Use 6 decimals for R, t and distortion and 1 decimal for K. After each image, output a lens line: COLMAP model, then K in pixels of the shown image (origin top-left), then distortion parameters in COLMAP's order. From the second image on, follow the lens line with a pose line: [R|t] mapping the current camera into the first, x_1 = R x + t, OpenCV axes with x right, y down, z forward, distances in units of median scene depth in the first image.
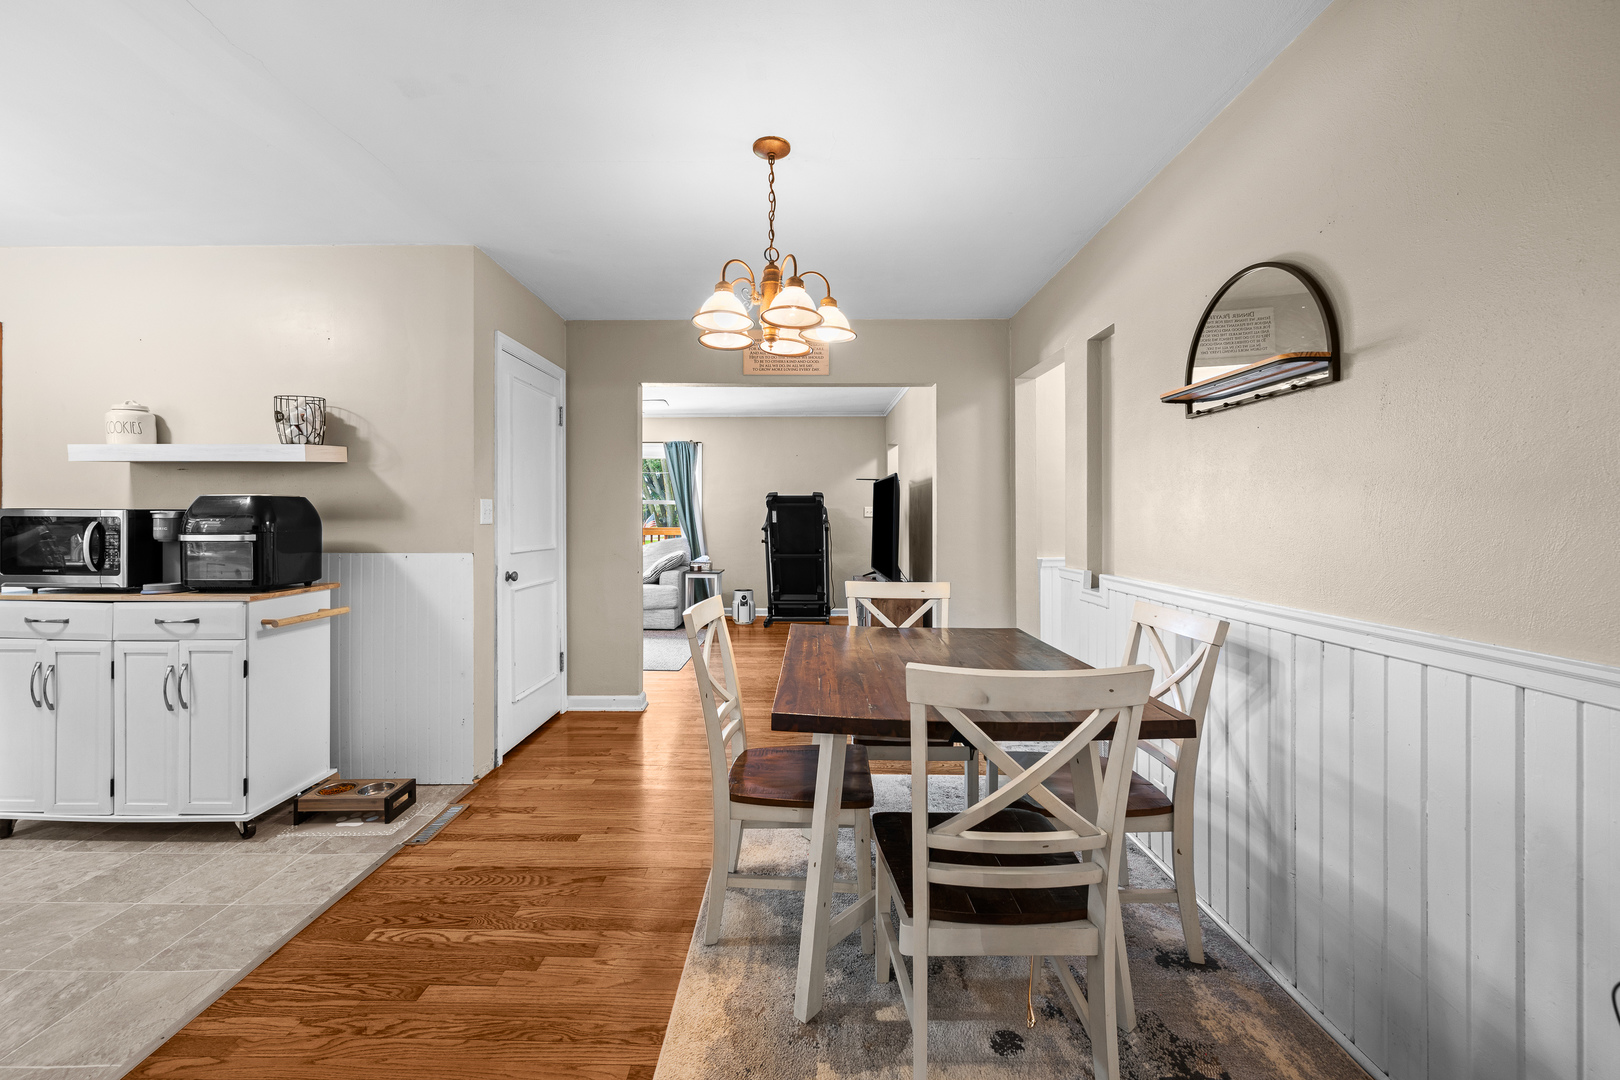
lens RADIAL K [[660.3, 0, 805.7], [0, 660.3, 517.2], [0, 0, 1]] dist [-0.000992, -0.000035]
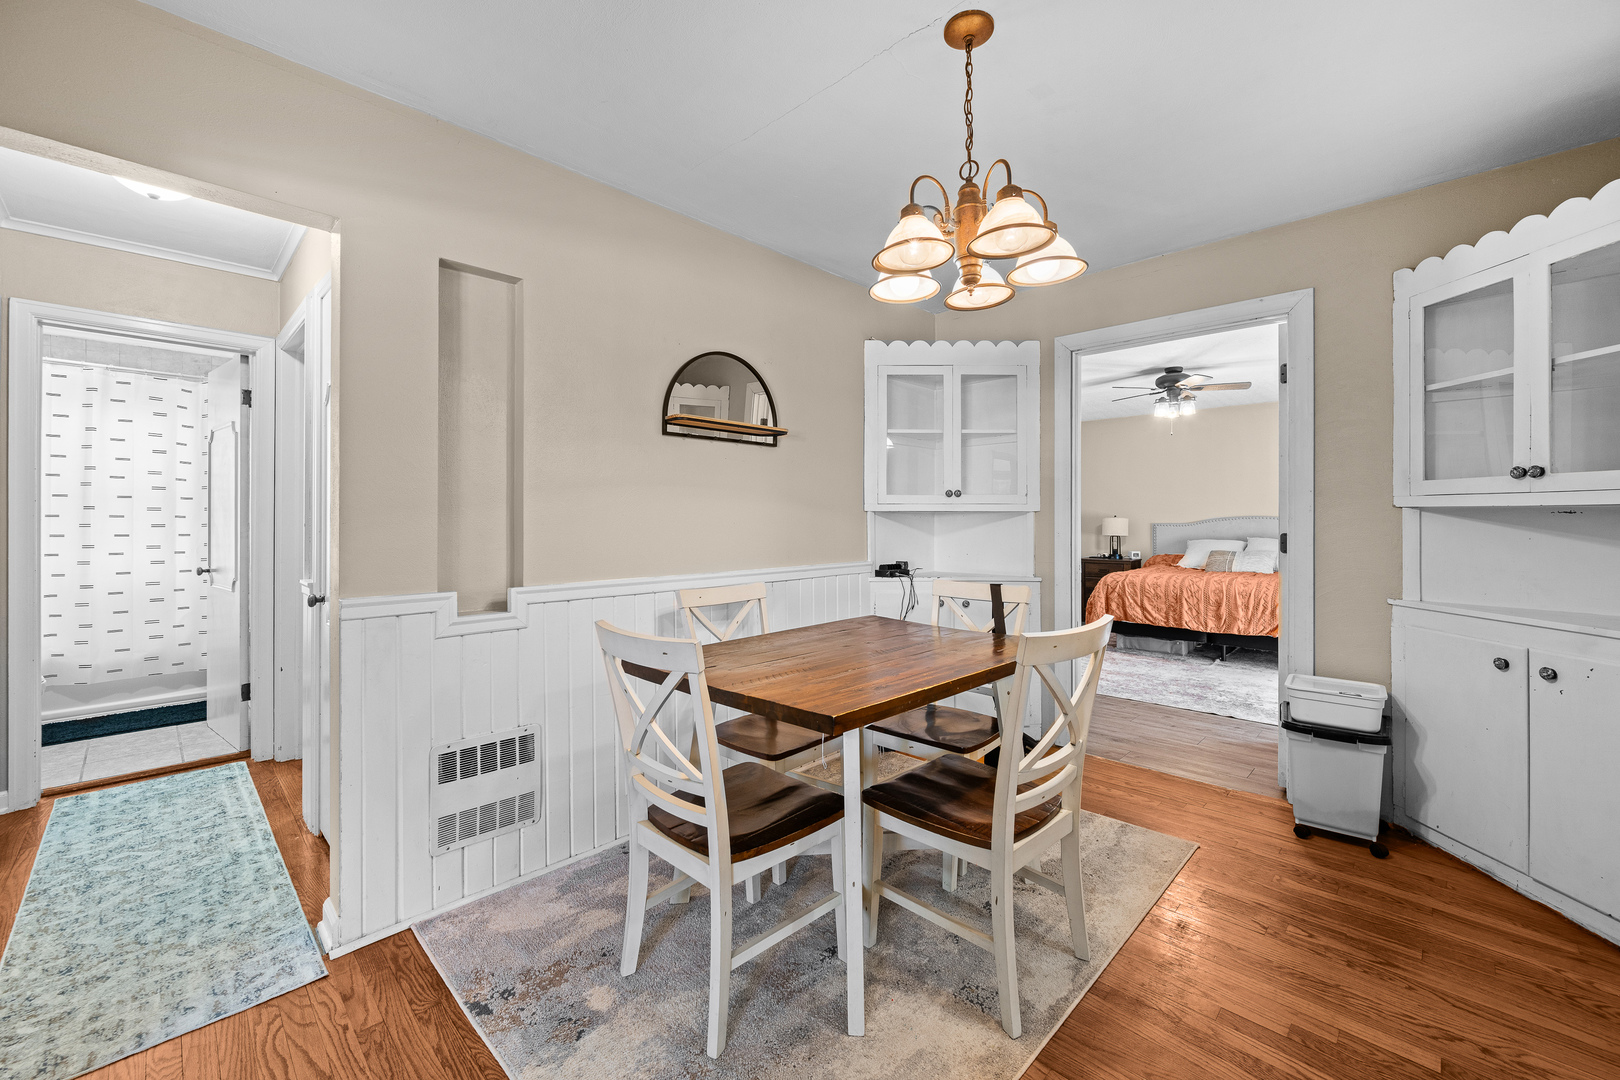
lens RADIAL K [[658.0, 0, 817.6], [0, 658.0, 517.8], [0, 0, 1]] dist [0.000133, 0.000415]
pose [[-0.726229, -0.001013, 0.687452, -0.388923], [-0.001645, 0.999999, -0.000264, 0.005890], [-0.687451, -0.001323, -0.726229, 1.463589]]
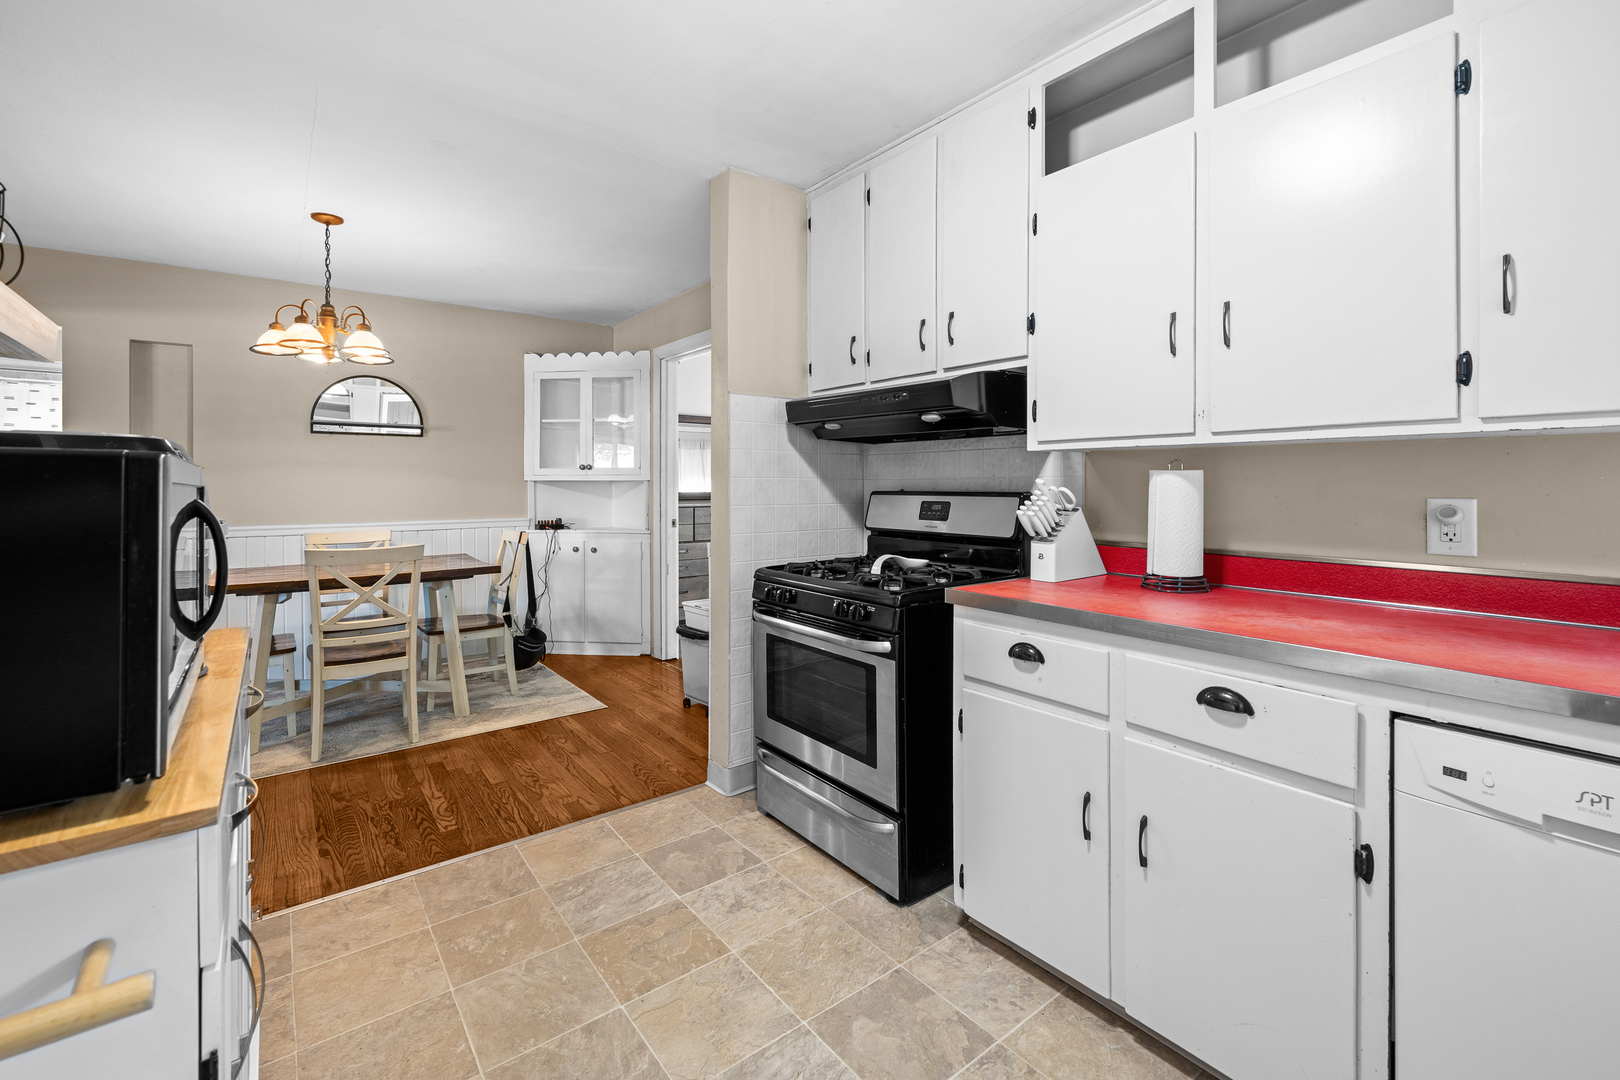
lens RADIAL K [[694.4, 0, 806.7], [0, 694.4, 484.5], [0, 0, 1]] dist [-0.000217, -0.000086]
pose [[-0.621354, -0.001541, 0.783528, -1.581807], [0.001452, 0.999994, 0.003119, -0.003560], [-0.783528, 0.003076, -0.621348, 0.977451]]
